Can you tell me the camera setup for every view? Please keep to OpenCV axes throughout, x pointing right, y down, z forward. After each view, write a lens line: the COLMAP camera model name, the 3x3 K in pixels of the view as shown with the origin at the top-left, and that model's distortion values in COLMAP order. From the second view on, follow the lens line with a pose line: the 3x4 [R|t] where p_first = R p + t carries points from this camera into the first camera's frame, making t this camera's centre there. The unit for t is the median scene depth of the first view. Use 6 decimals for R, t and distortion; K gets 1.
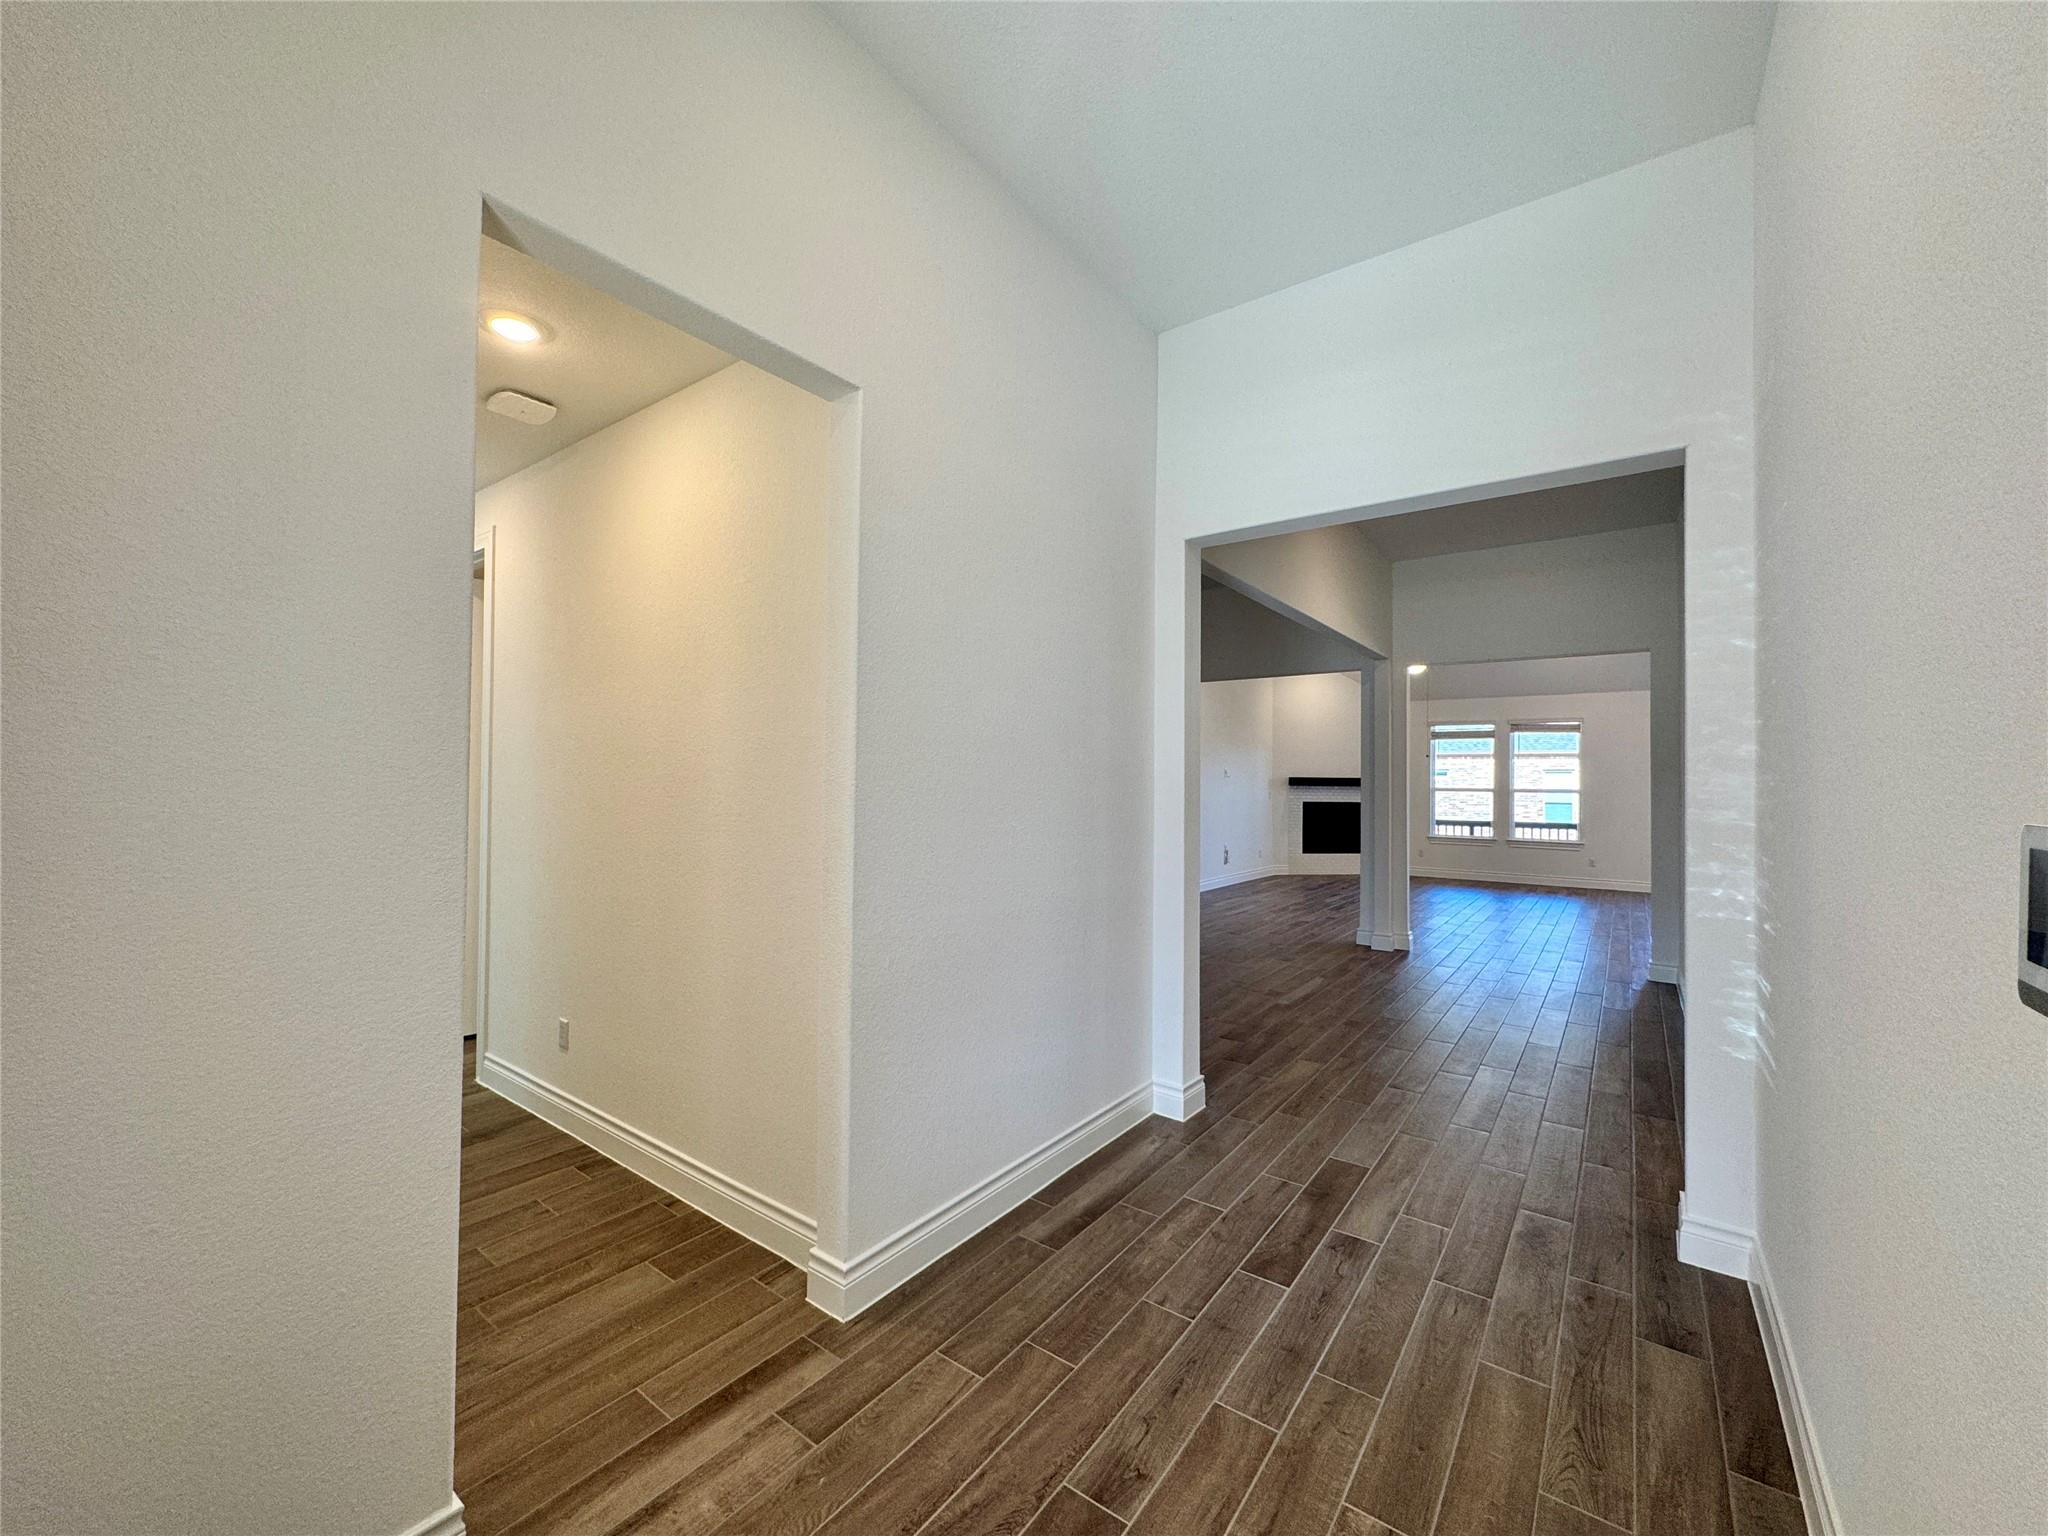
lens RADIAL K [[817.6, 0, 1023.0], [0, 817.6, 774.7], [0, 0, 1]] dist [0.001738, -0.000484]
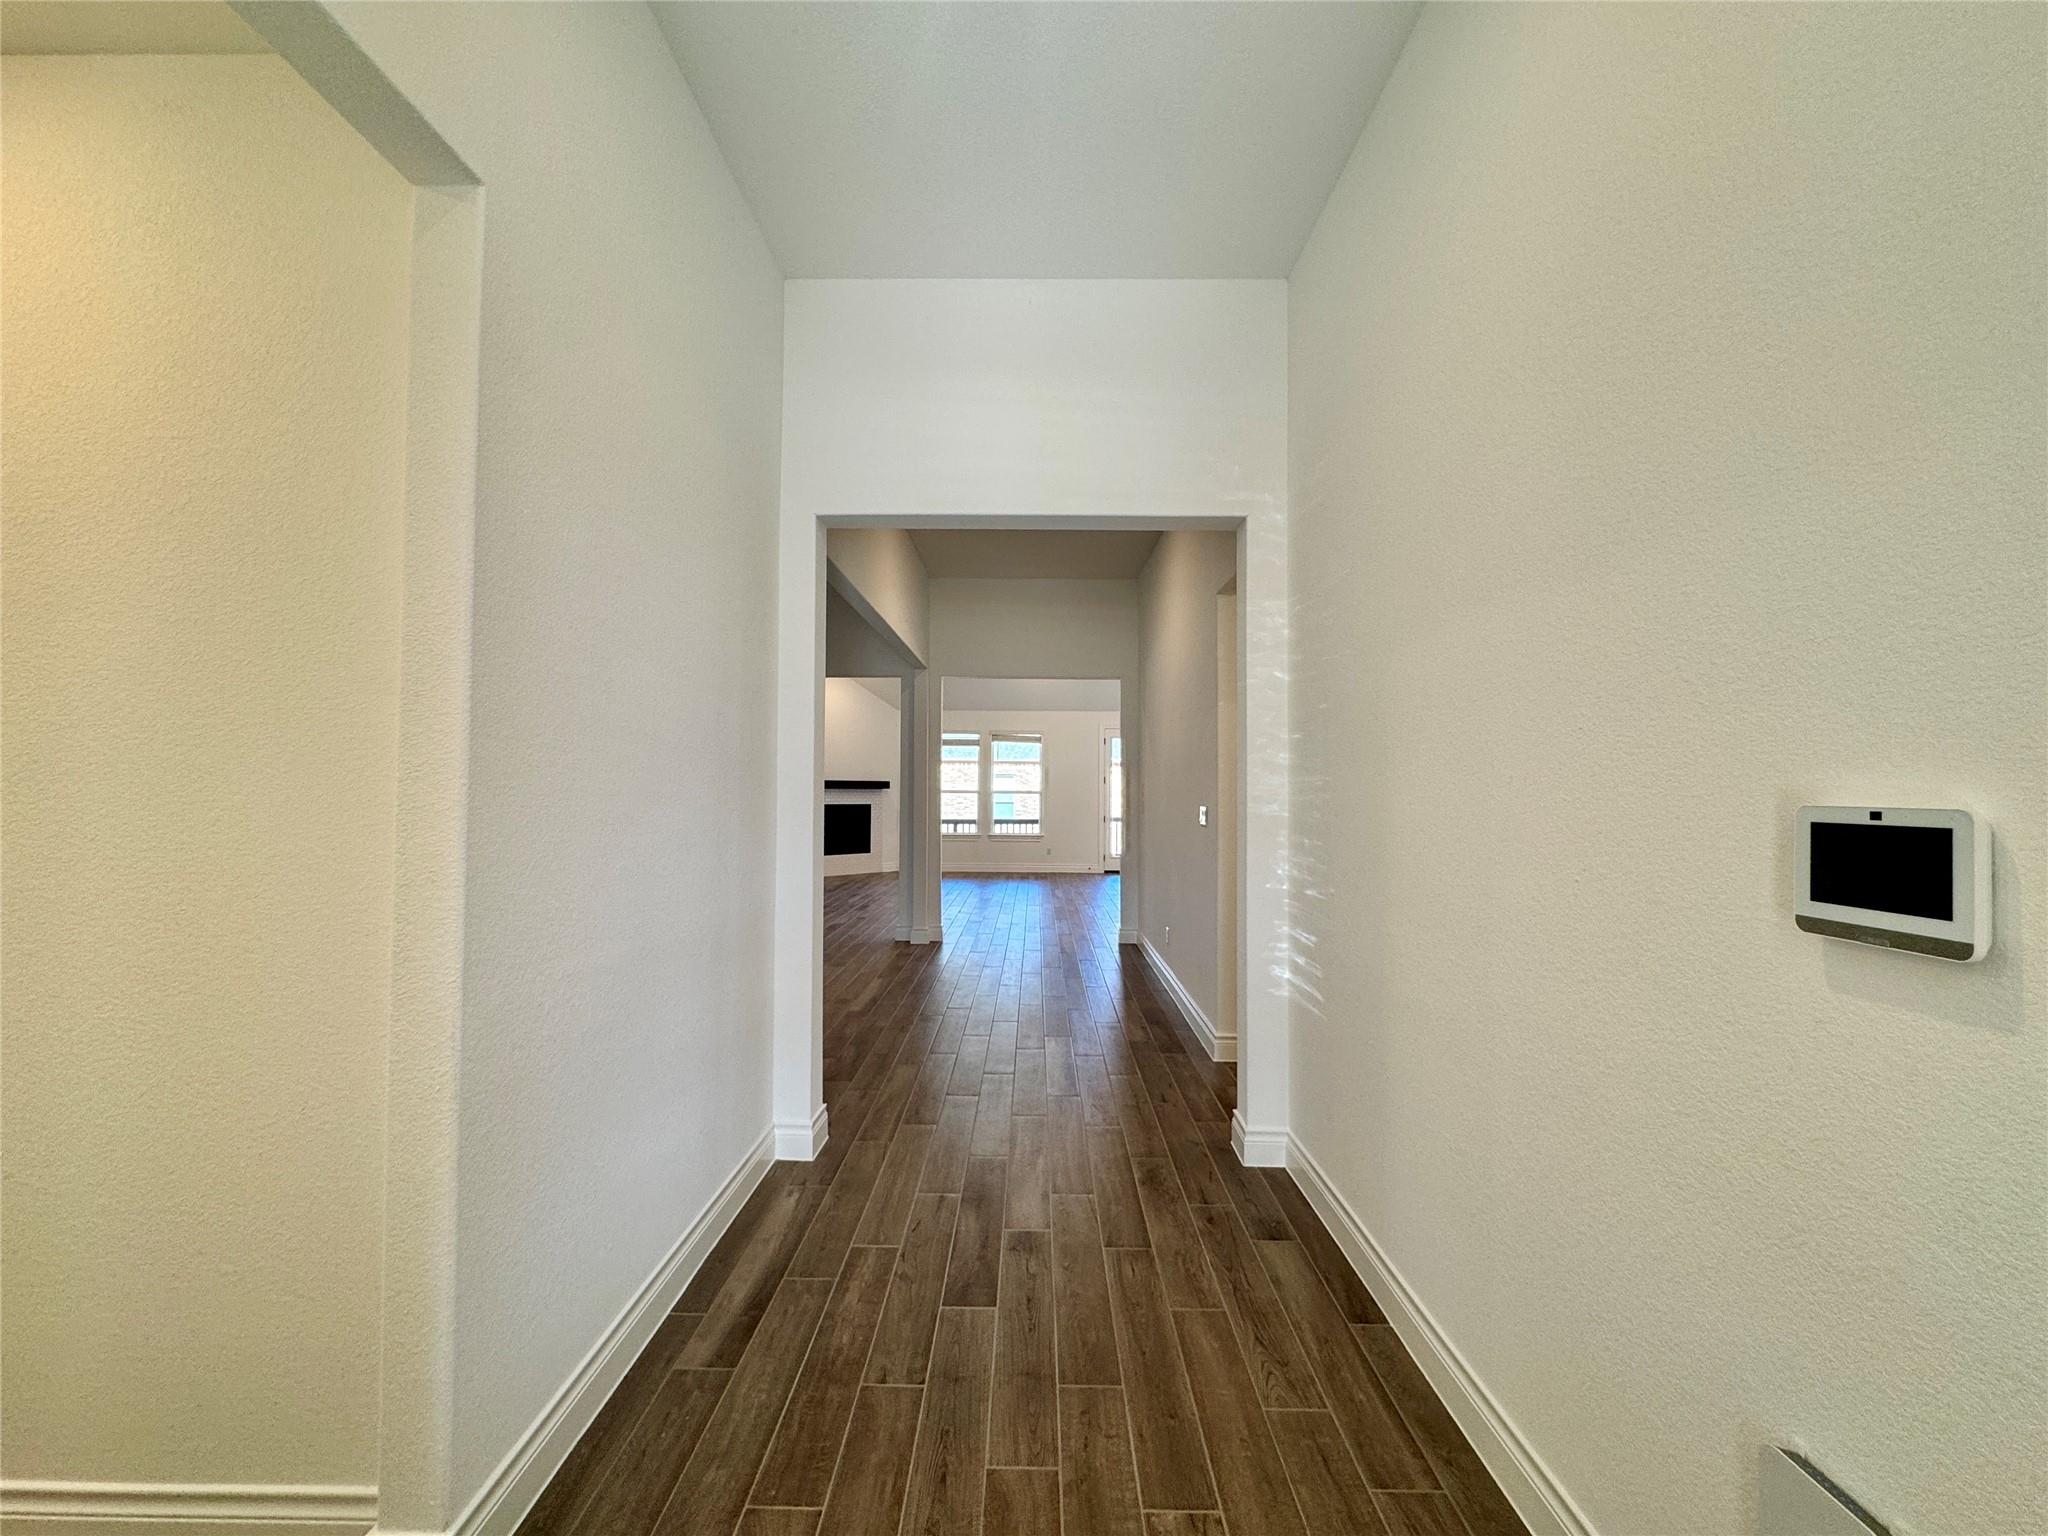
lens RADIAL K [[817.6, 0, 1024.5], [0, 817.6, 772.1], [0, 0, 1]] dist [0.001738, -0.000484]
pose [[0.807723, 0.008543, 0.589501, -0.202611], [-0.004079, 0.999952, -0.008902, 0.006075], [-0.589548, 0.004786, 0.807719, 0.183734]]
